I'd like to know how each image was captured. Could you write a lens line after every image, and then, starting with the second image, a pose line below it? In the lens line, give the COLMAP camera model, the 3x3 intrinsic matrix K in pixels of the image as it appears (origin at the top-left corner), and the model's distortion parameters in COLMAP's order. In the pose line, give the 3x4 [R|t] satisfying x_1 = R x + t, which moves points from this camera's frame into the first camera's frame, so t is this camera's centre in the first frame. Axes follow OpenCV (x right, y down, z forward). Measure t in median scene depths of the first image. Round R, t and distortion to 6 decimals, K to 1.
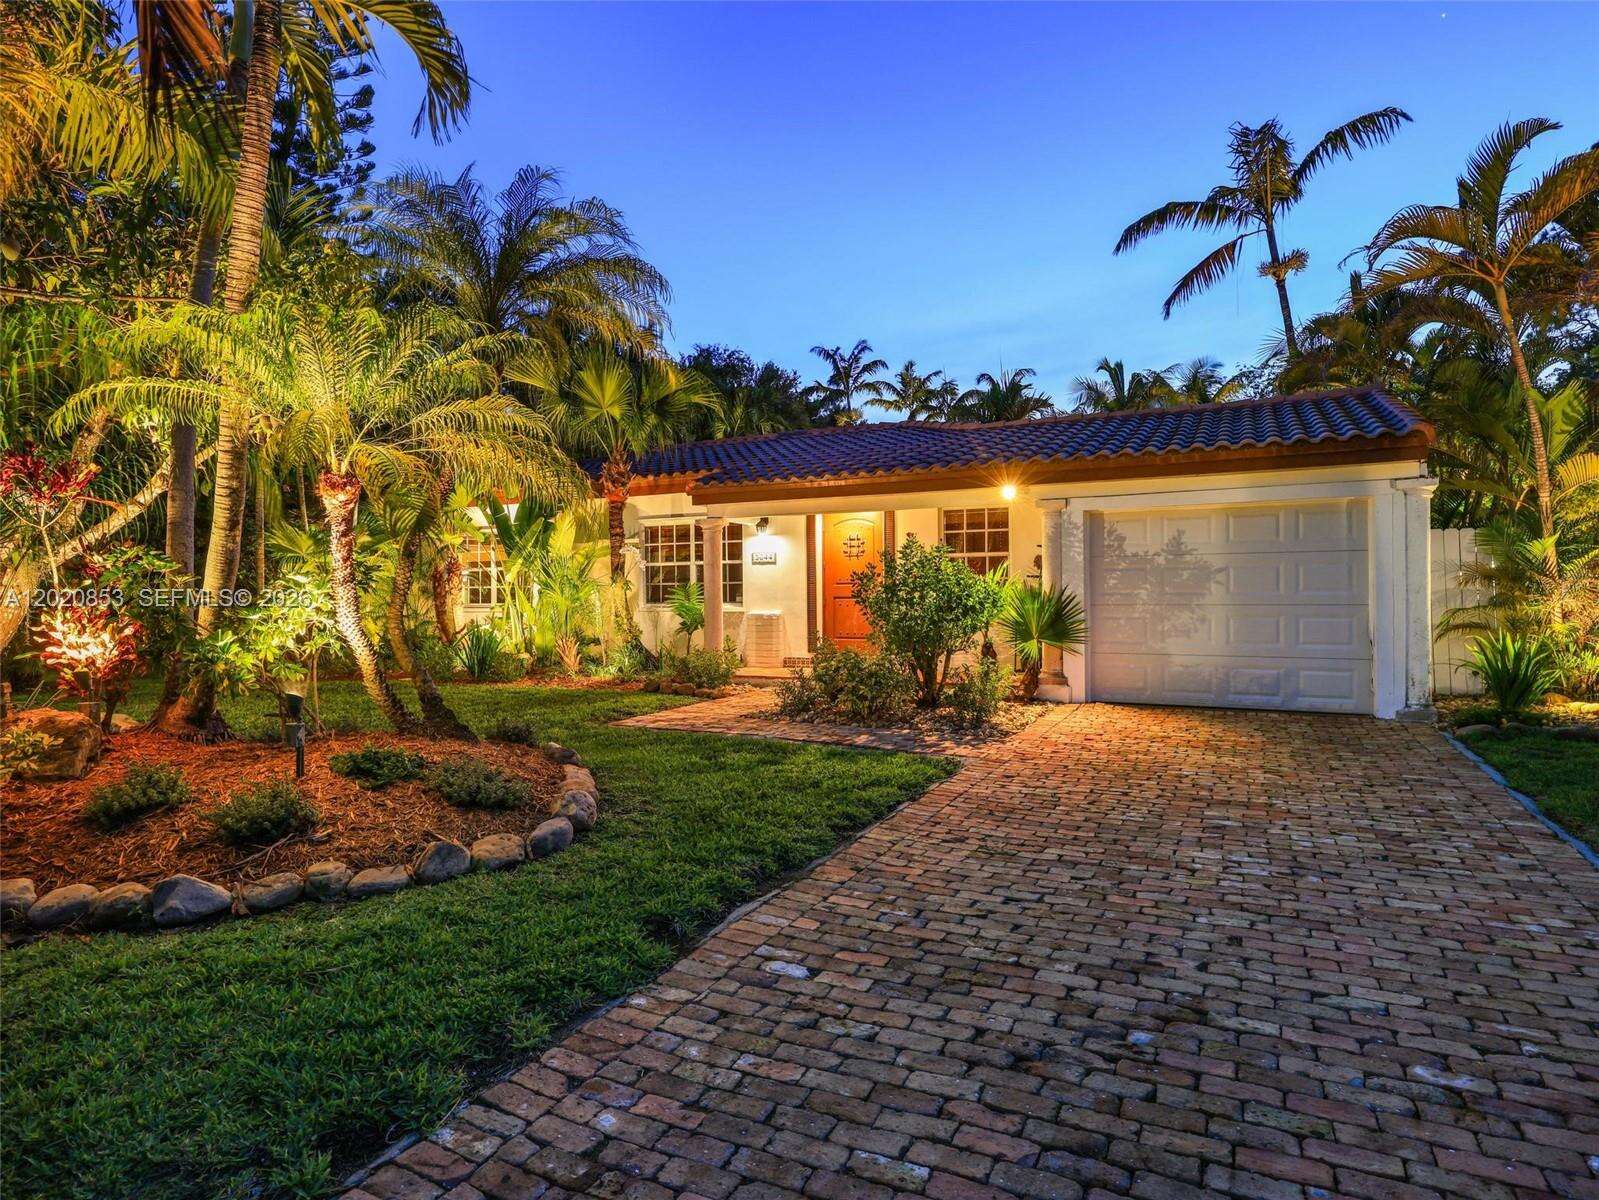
lens RADIAL K [[808.1, 0, 801.7], [0, 808.1, 598.6], [0, 0, 1]] dist [0.001293, 0.000083]
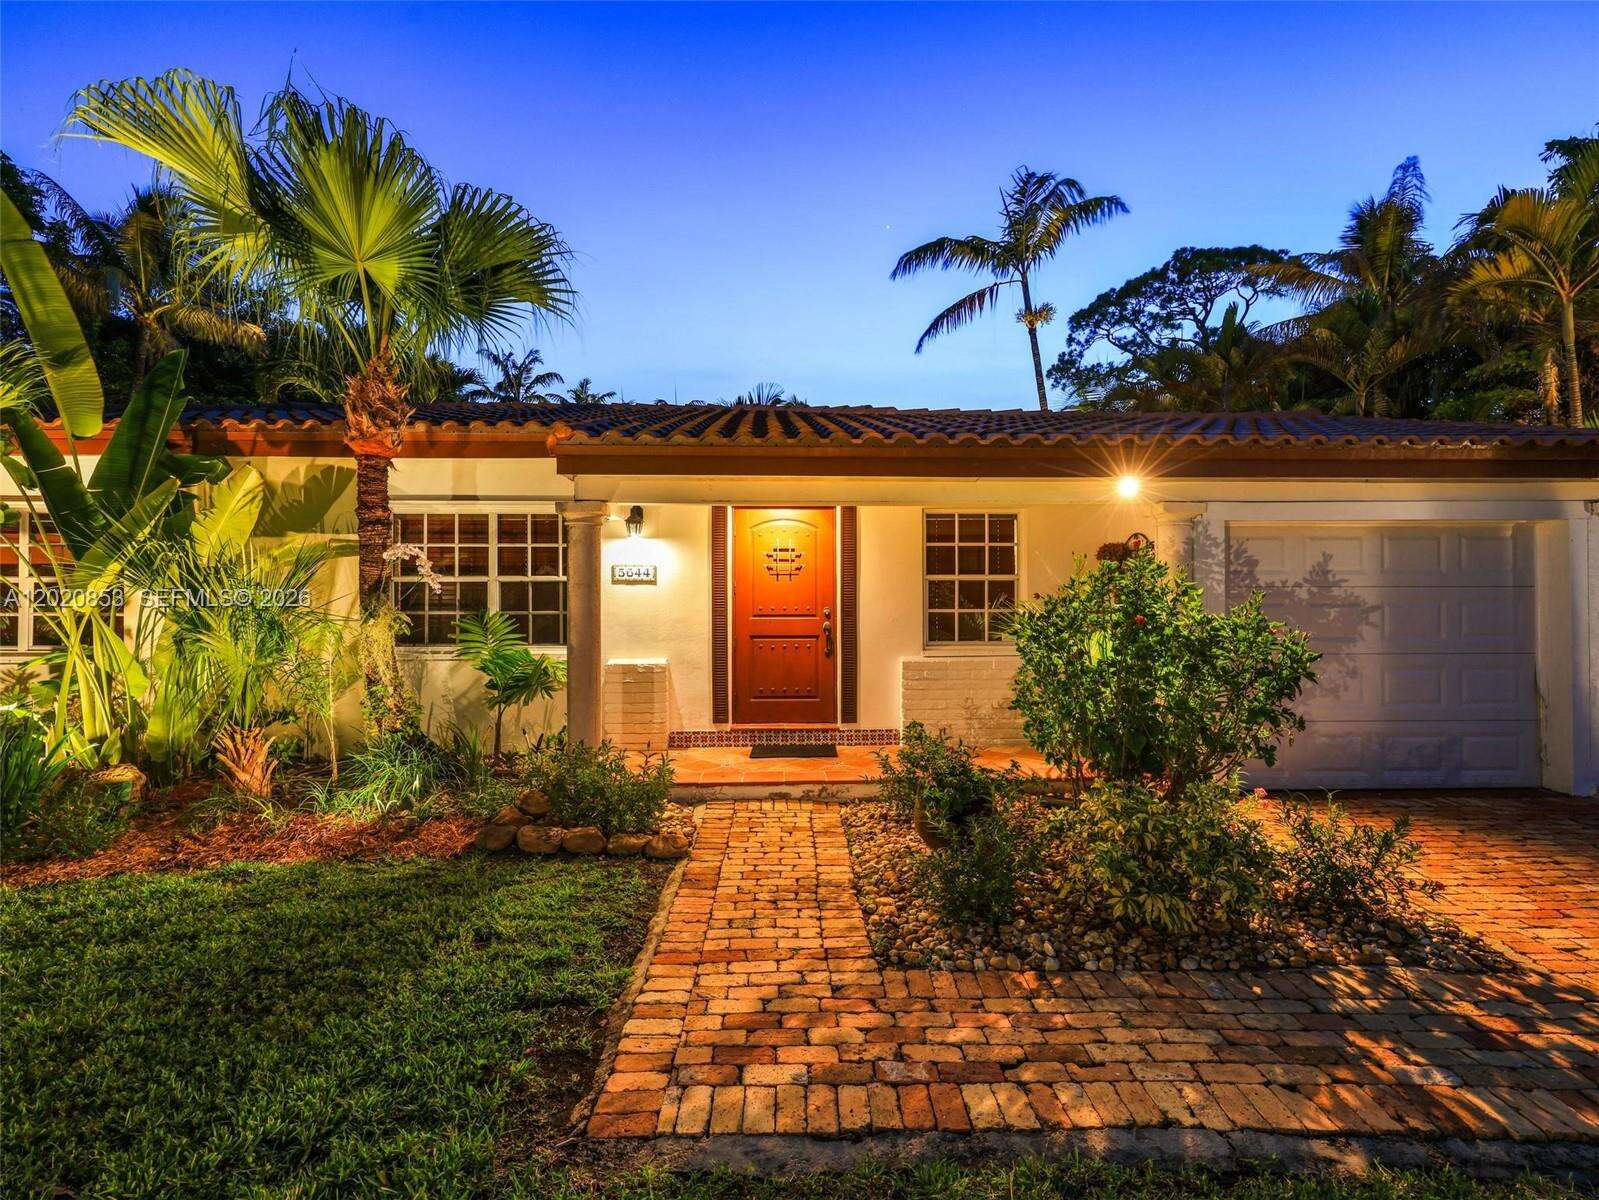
lens RADIAL K [[706.4, 0, 799.6], [0, 706.4, 593.8], [0, 0, 1]] dist [-0.002318, -0.000586]
pose [[0.885855, 0.010779, 0.463838, -0.181408], [-0.001567, 0.999794, -0.020241, -0.023156], [-0.463960, 0.017204, 0.885689, 0.444906]]
